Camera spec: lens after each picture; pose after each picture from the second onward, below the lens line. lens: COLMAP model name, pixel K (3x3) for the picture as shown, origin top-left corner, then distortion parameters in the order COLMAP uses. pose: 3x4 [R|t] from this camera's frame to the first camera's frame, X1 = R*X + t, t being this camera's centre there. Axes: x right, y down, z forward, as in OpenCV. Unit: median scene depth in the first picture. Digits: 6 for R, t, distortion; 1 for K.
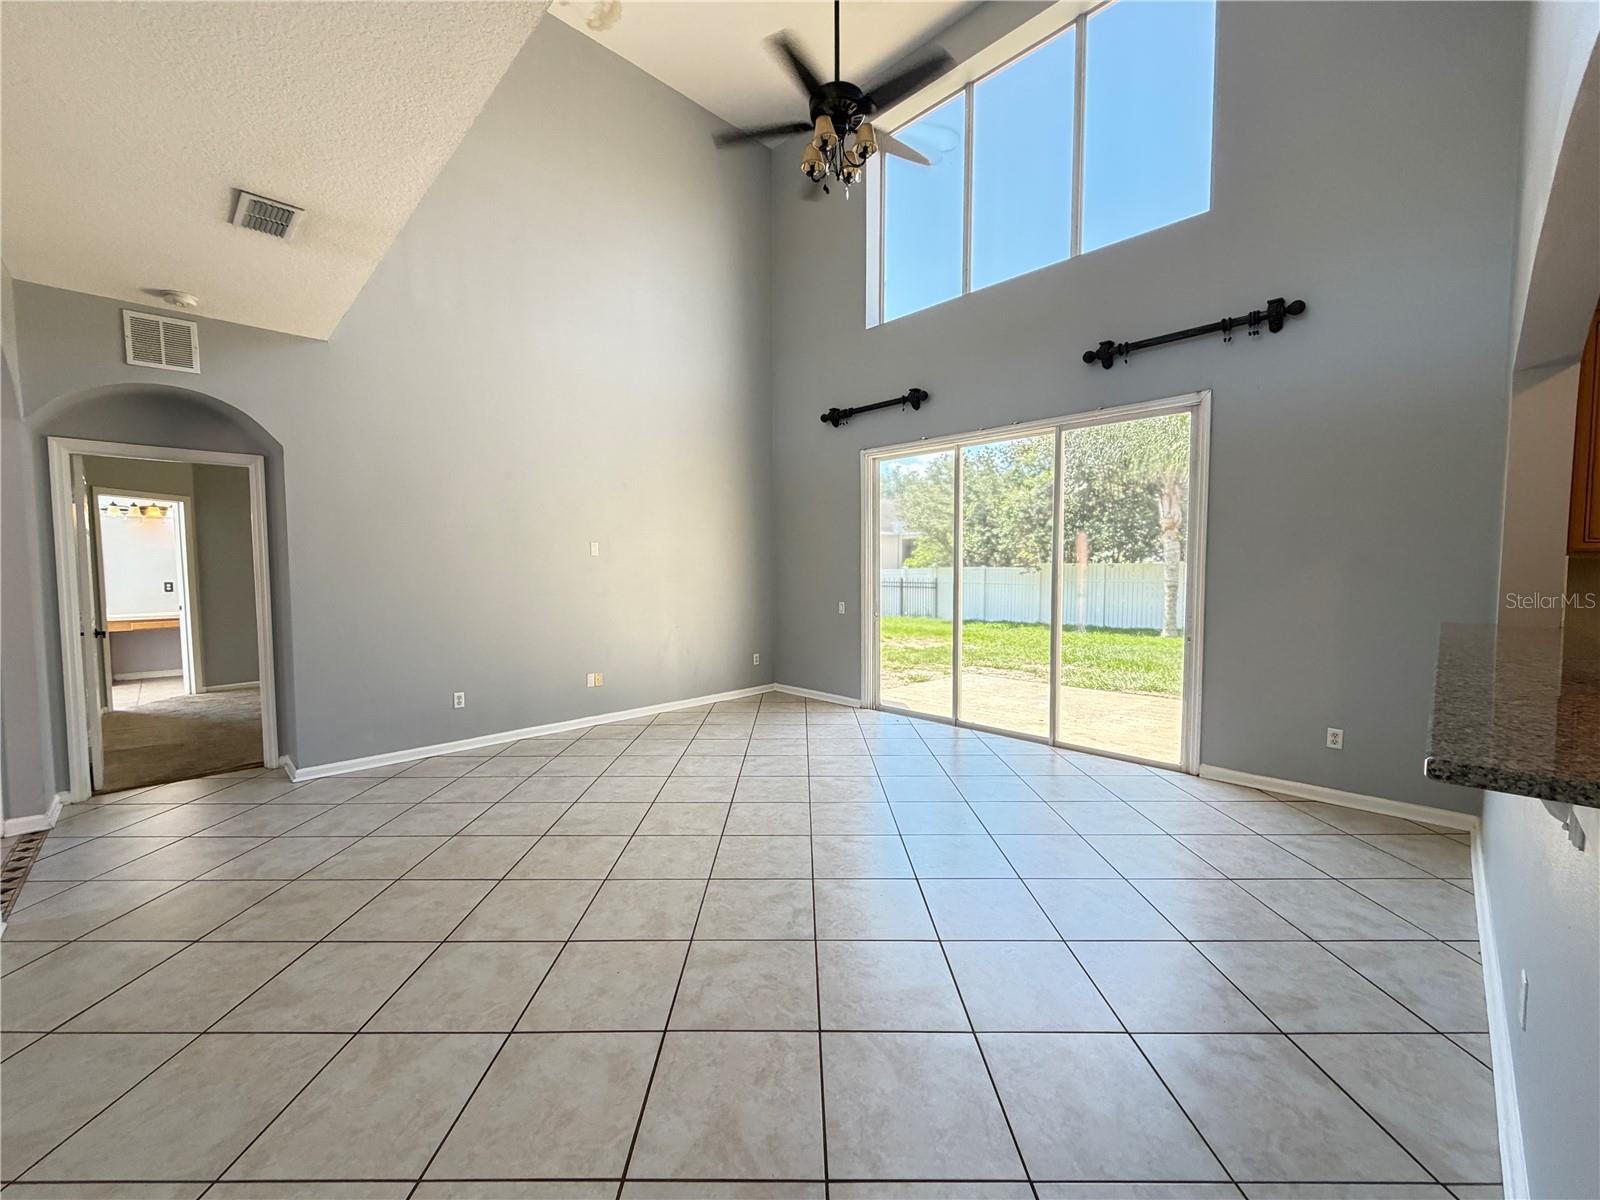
lens RADIAL K [[635.7, 0, 795.9], [0, 635.7, 601.5], [0, 0, 1]] dist [-0.003934, -0.000291]
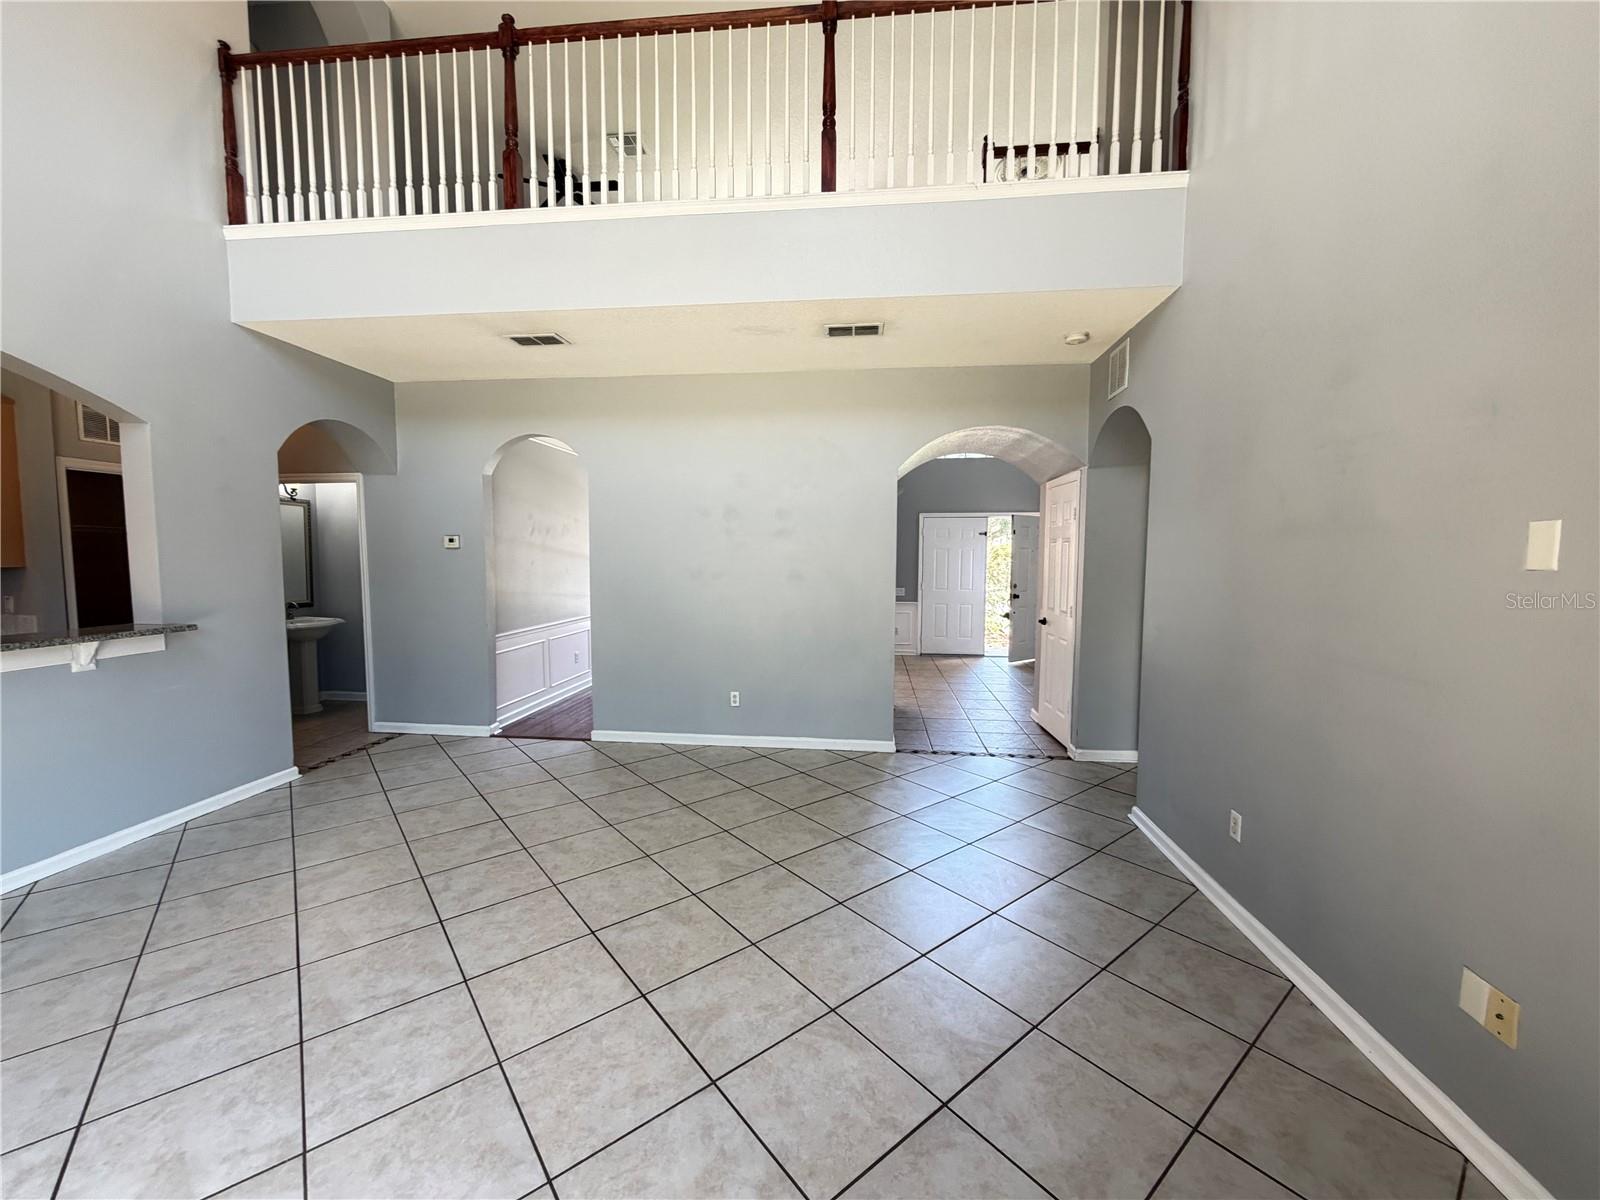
lens RADIAL K [[635.7, 0, 795.9], [0, 635.7, 601.5], [0, 0, 1]] dist [-0.003934, -0.000291]
pose [[-0.776226, 0.045496, -0.628811, 0.179197], [-0.036925, 0.992400, 0.117384, -0.147319], [0.629373, 0.114335, -0.768646, 1.919831]]
